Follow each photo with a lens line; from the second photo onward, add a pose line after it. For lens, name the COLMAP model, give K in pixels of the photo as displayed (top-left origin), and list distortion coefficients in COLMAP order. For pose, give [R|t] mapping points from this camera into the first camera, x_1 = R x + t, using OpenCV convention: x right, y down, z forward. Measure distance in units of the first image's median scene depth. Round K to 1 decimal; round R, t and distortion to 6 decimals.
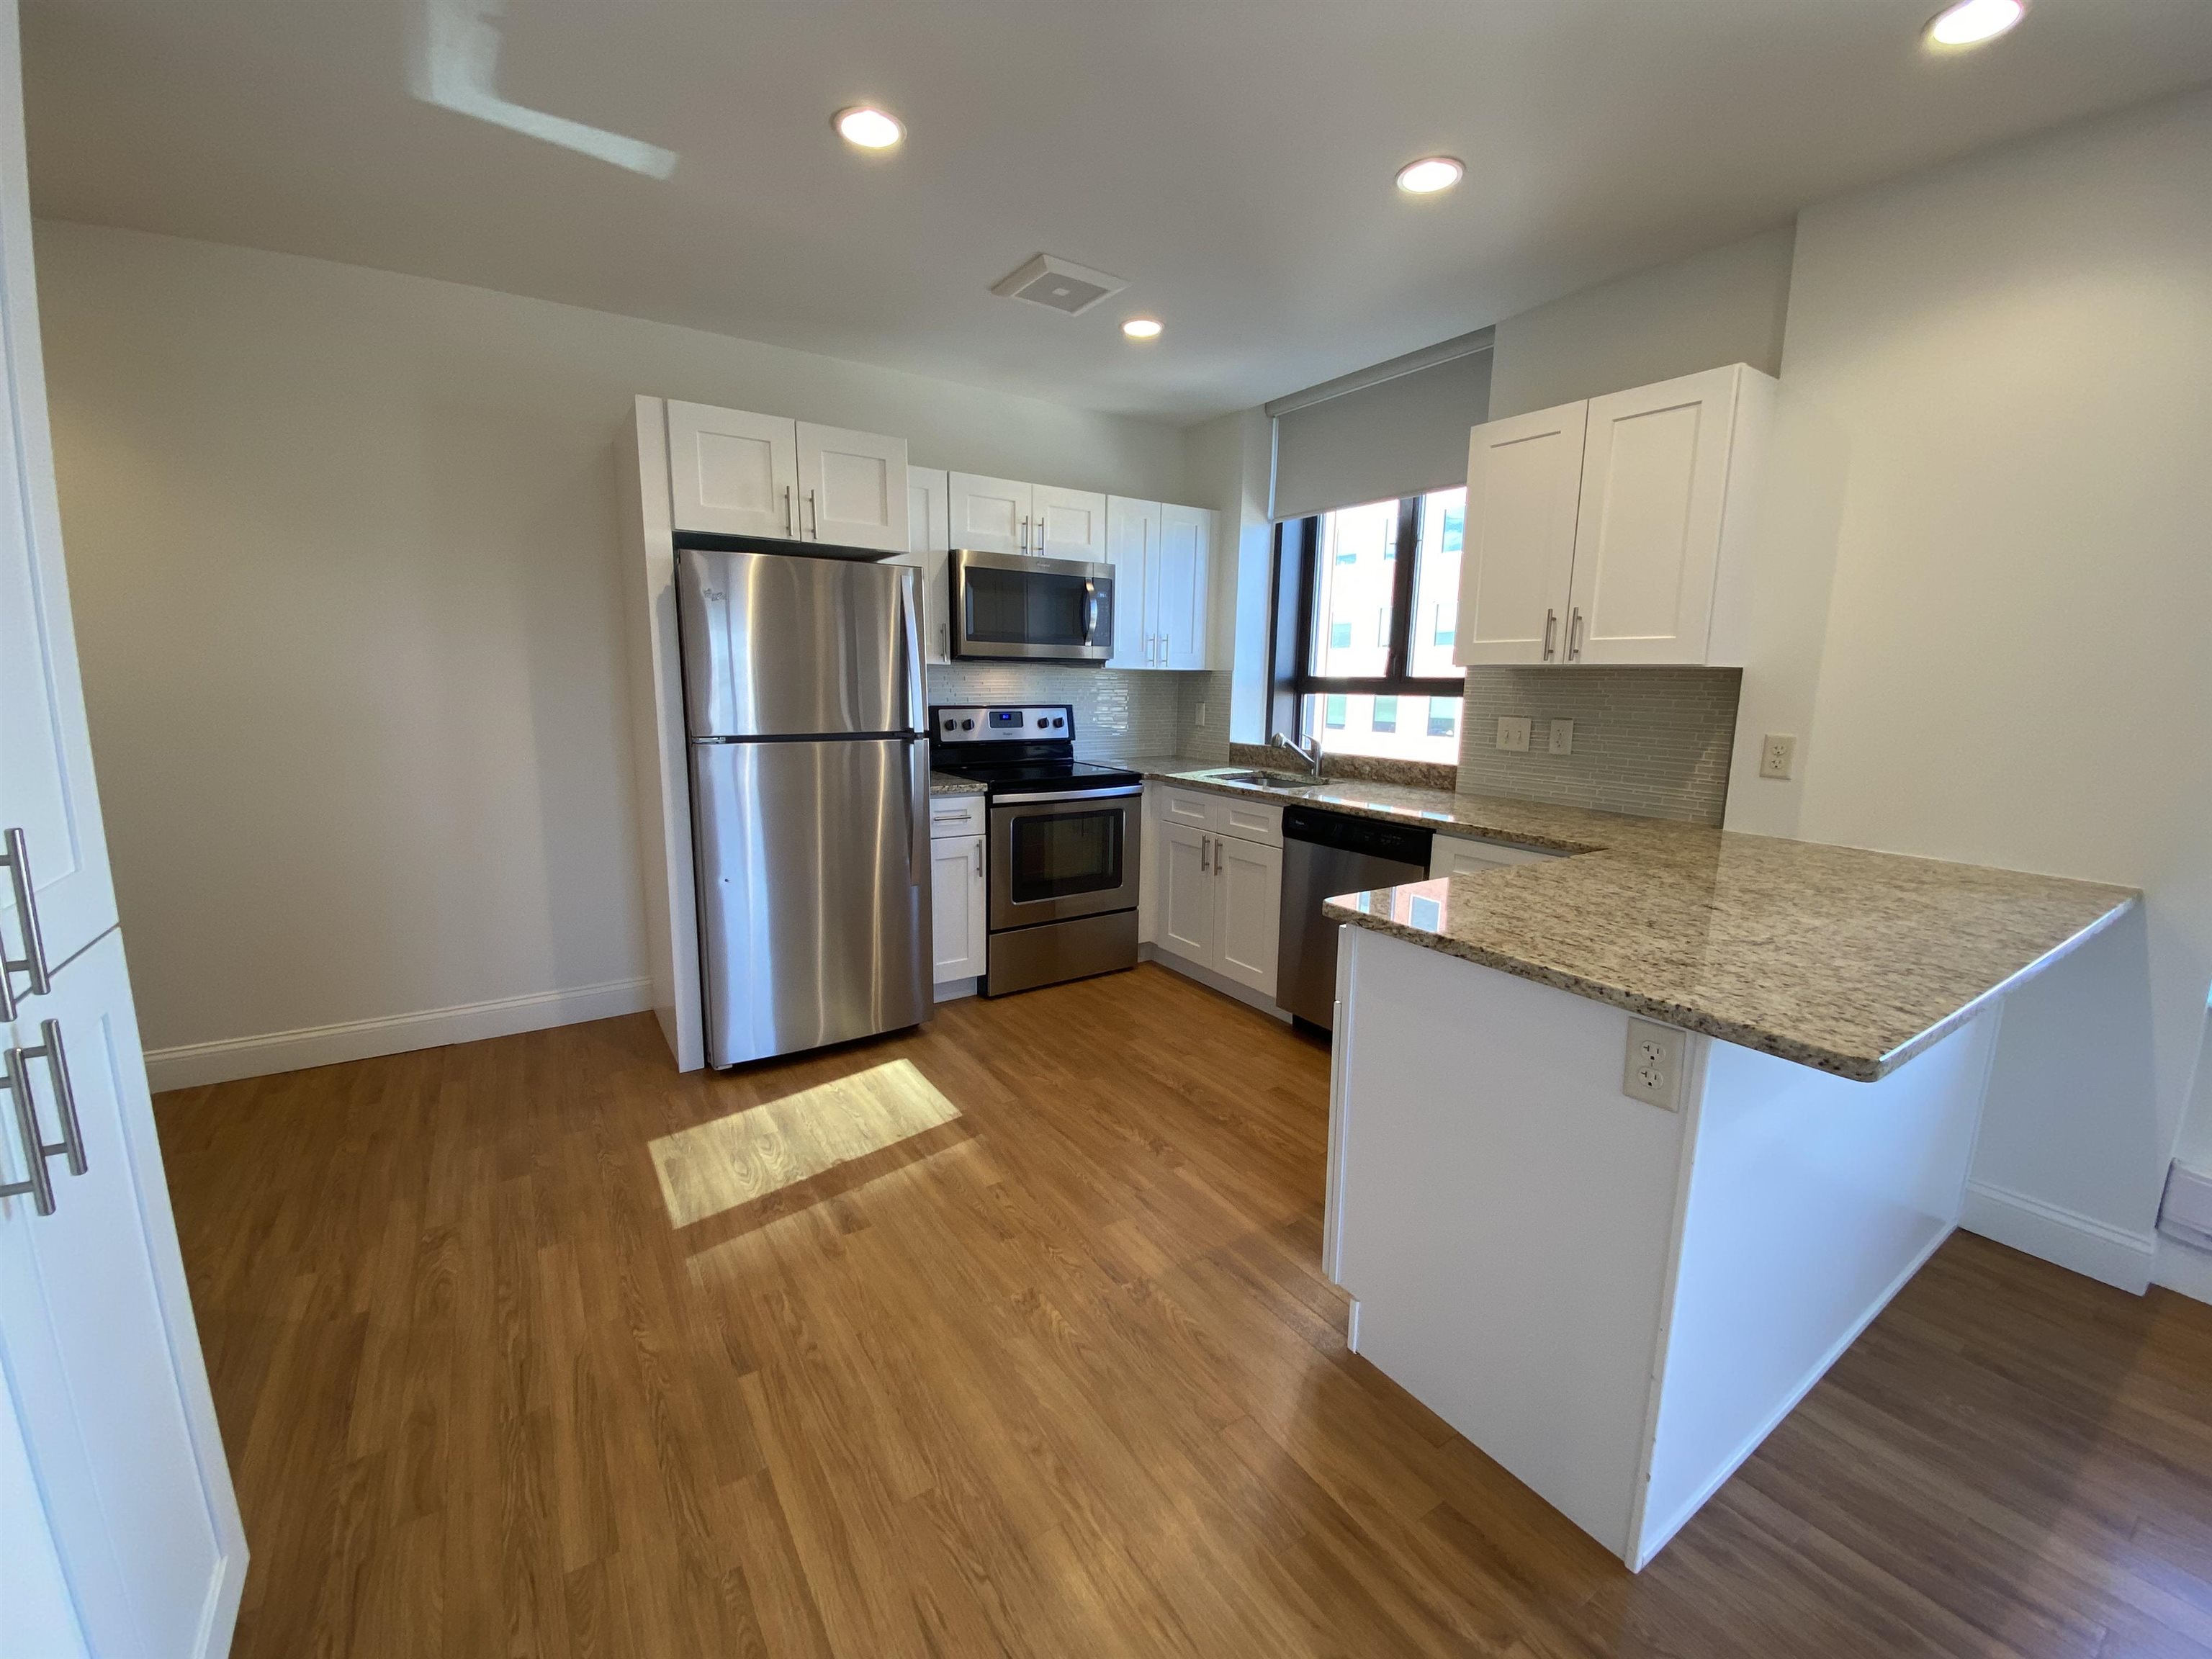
lens RADIAL K [[894.2, 0, 1104.8], [0, 894.2, 822.6], [0, 0, 1]] dist [0.014418, -0.016605]
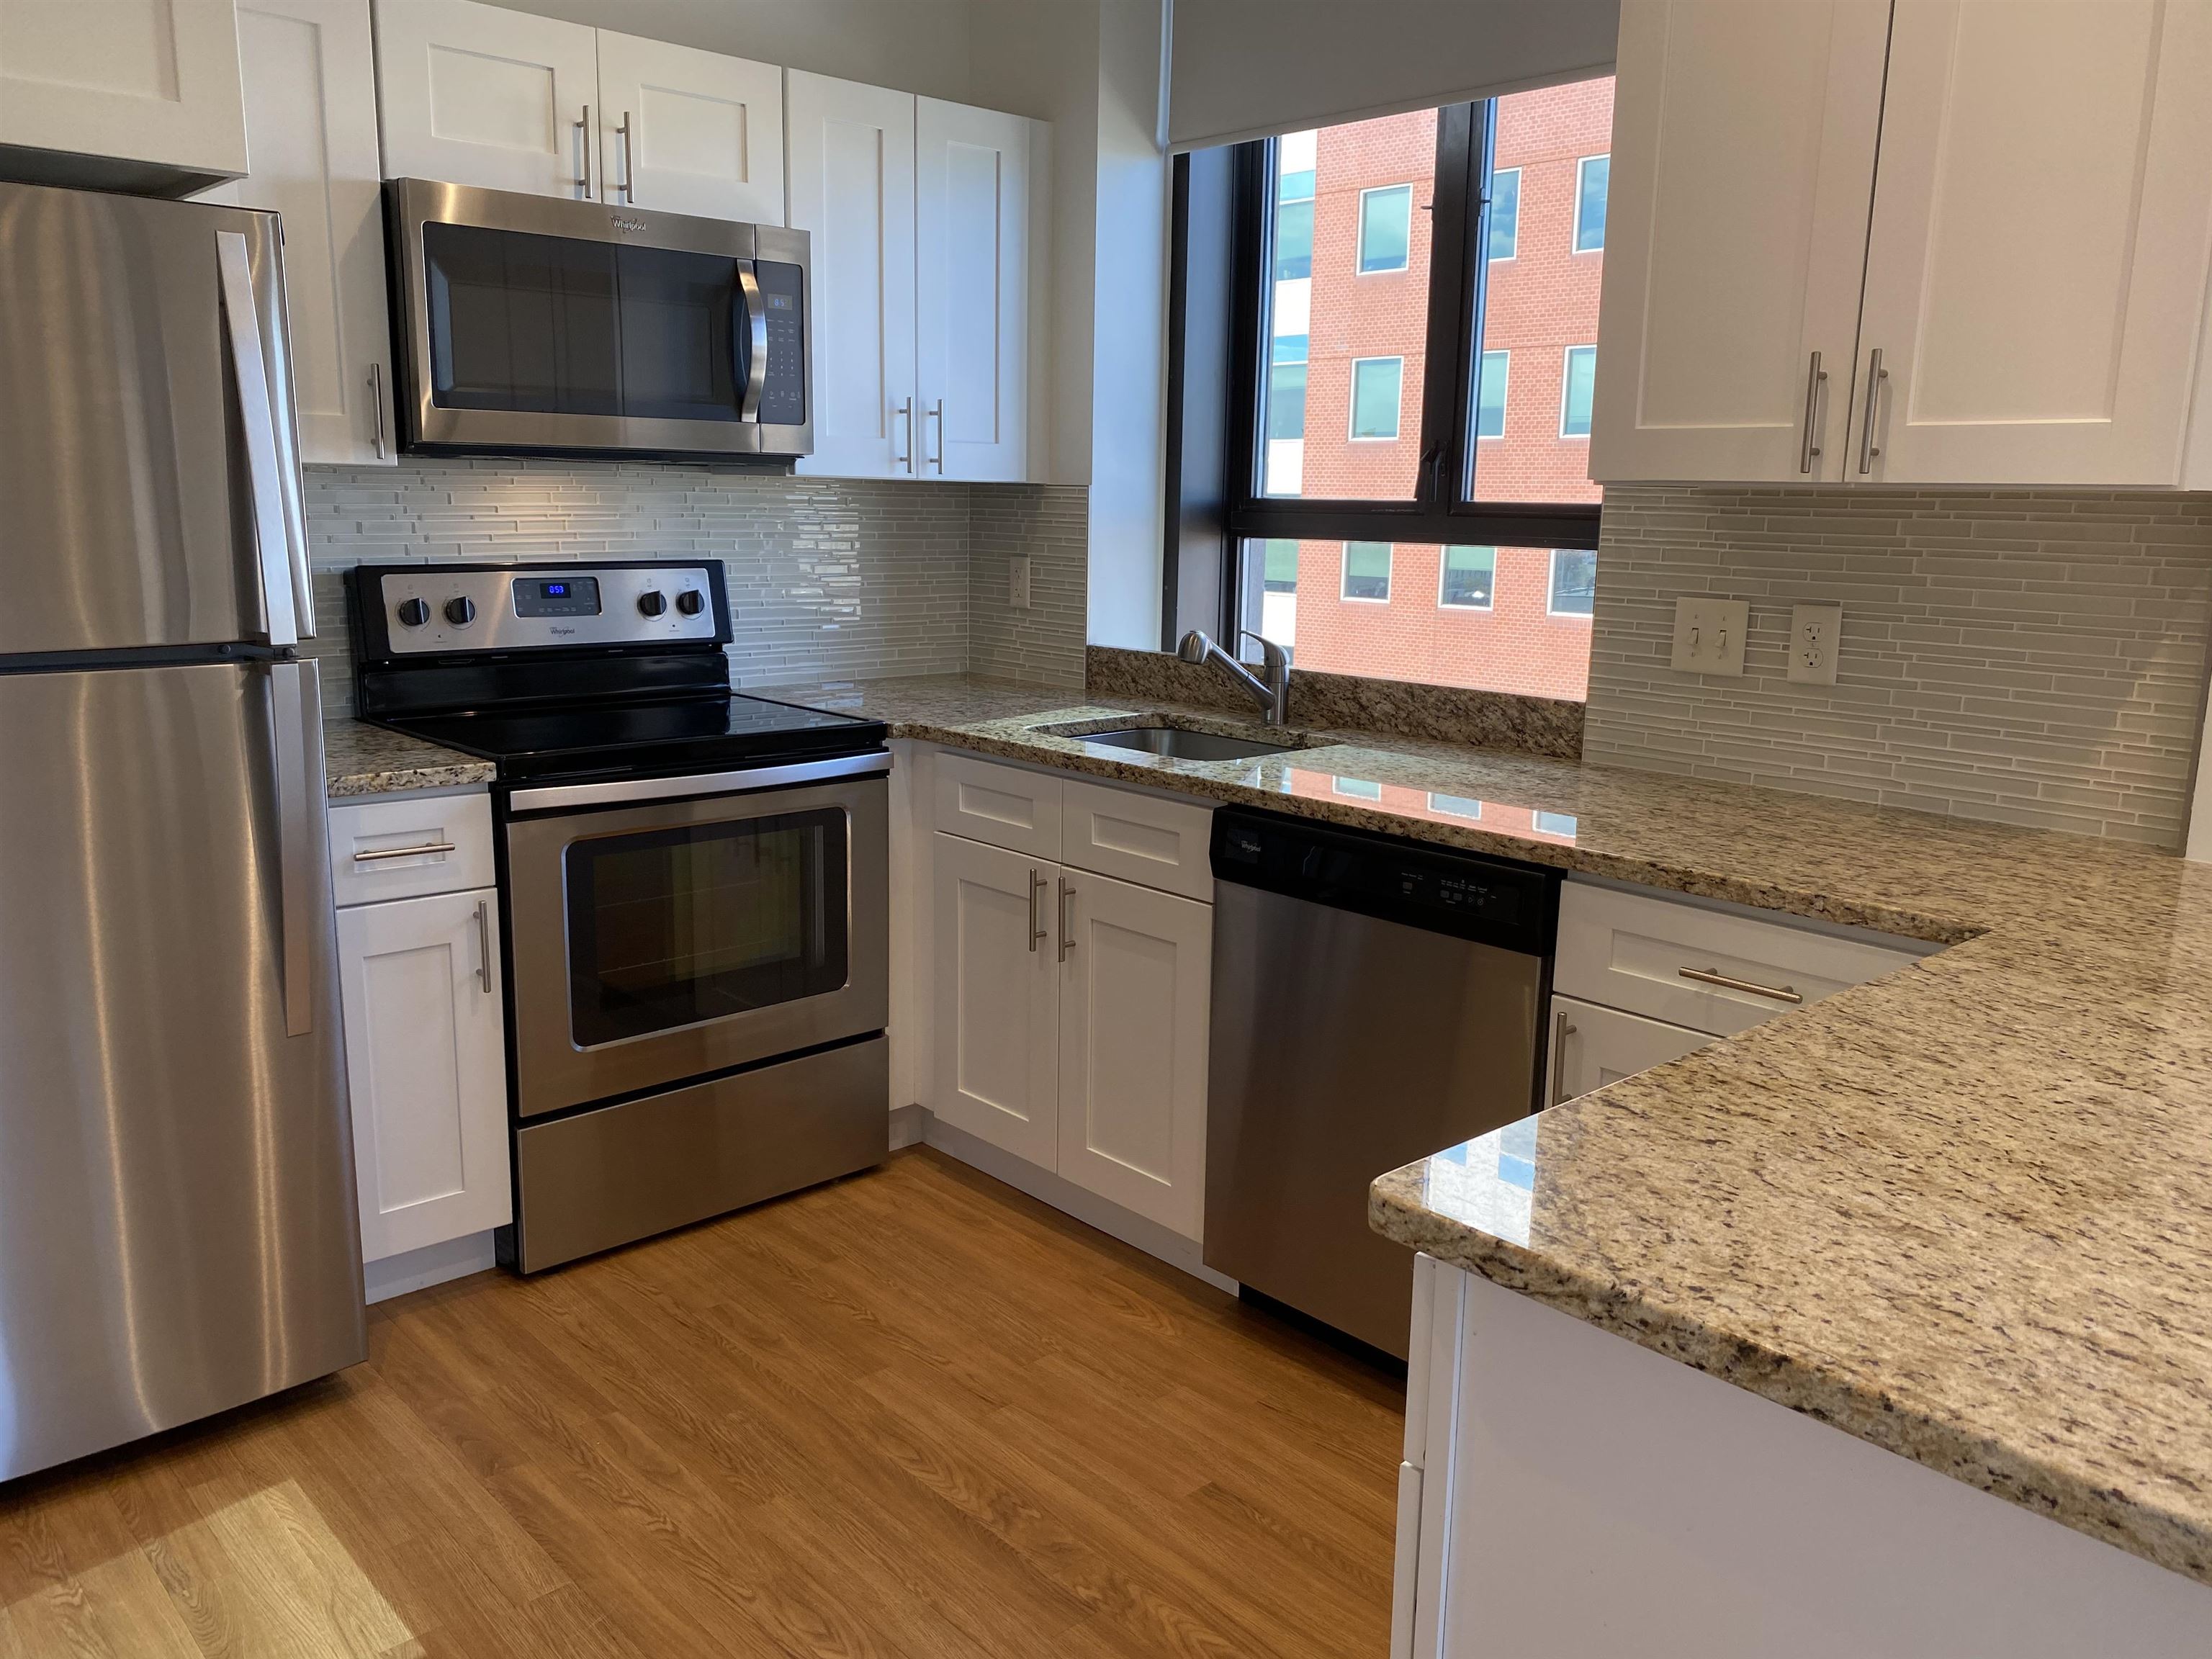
lens RADIAL K [[1694.8, 0, 1130.0], [0, 1694.8, 818.9], [0, 0, 1]] dist [0.037539, -0.053319]
pose [[0.986166, -0.025444, 0.163797, 0.027281], [0.020151, 0.999222, 0.033894, -0.041782], [-0.164532, -0.030124, 0.985912, 0.204061]]
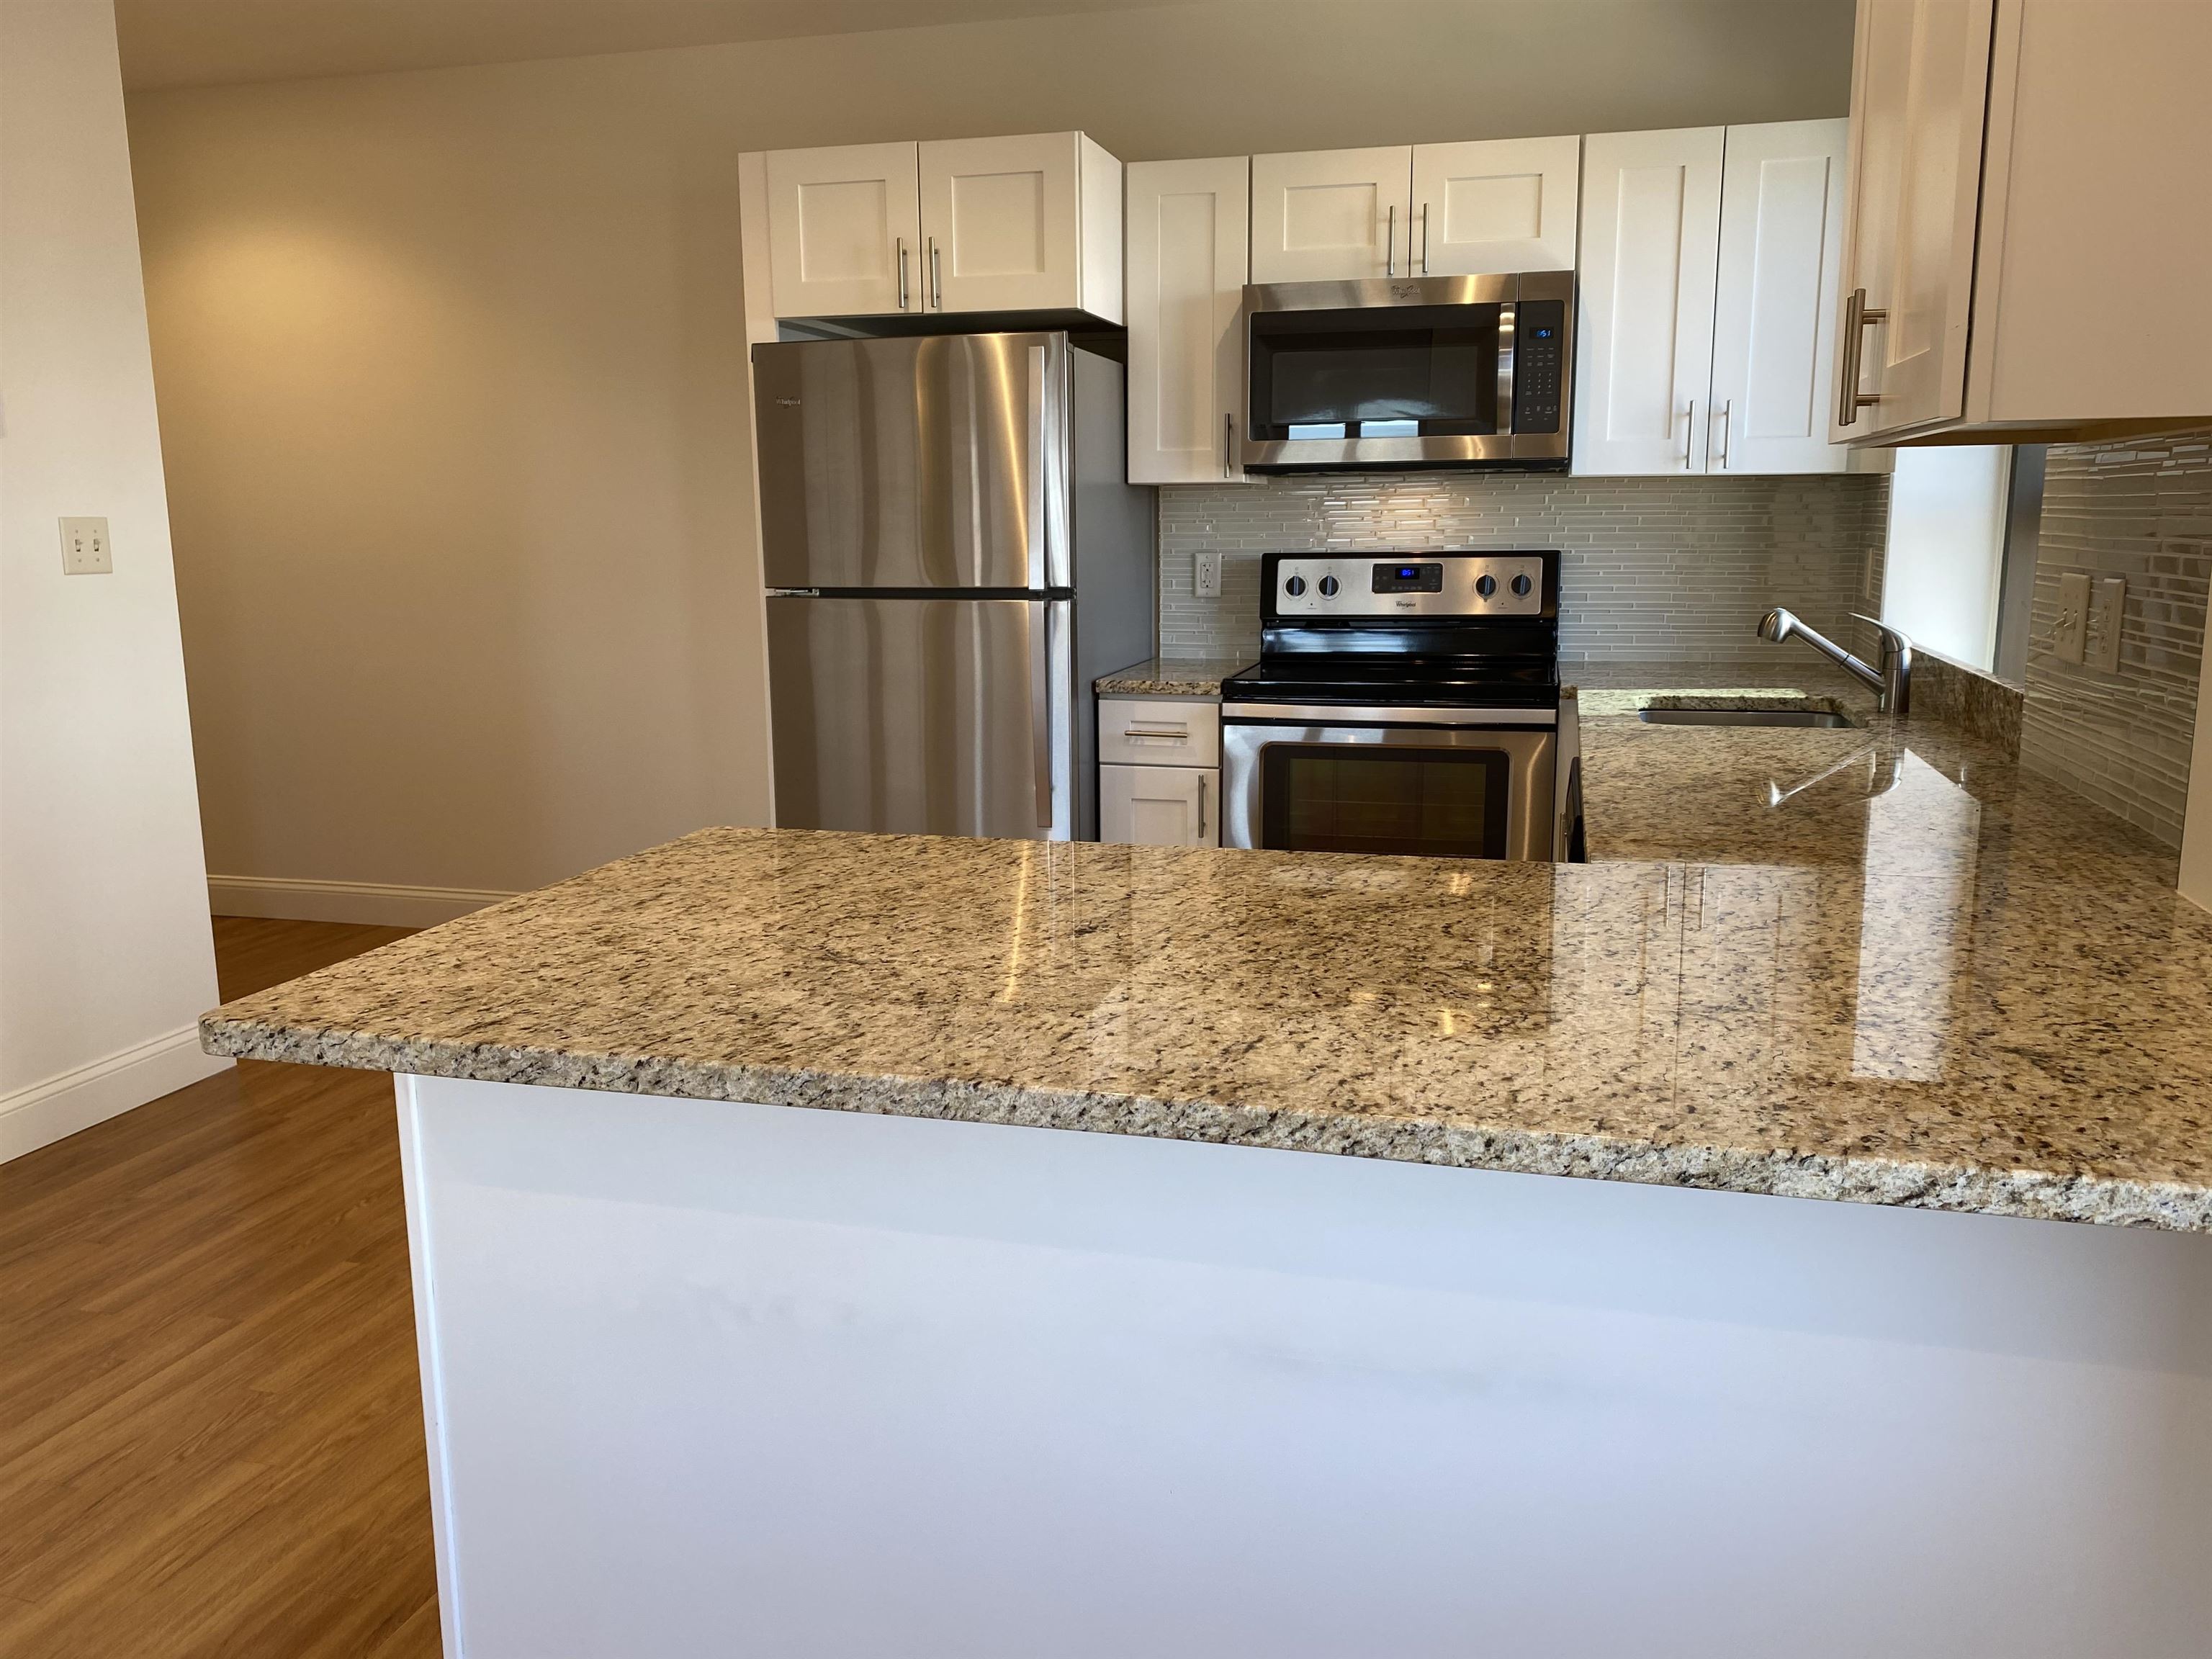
lens RADIAL K [[1694.8, 0, 1104.8], [0, 1694.8, 820.4], [0, 0, 1]] dist [0.037539, -0.053319]
pose [[0.660590, 0.114269, -0.742000, 0.725052], [-0.106042, 0.992642, 0.058461, -0.009819], [0.743220, 0.040065, 0.667846, 0.208455]]
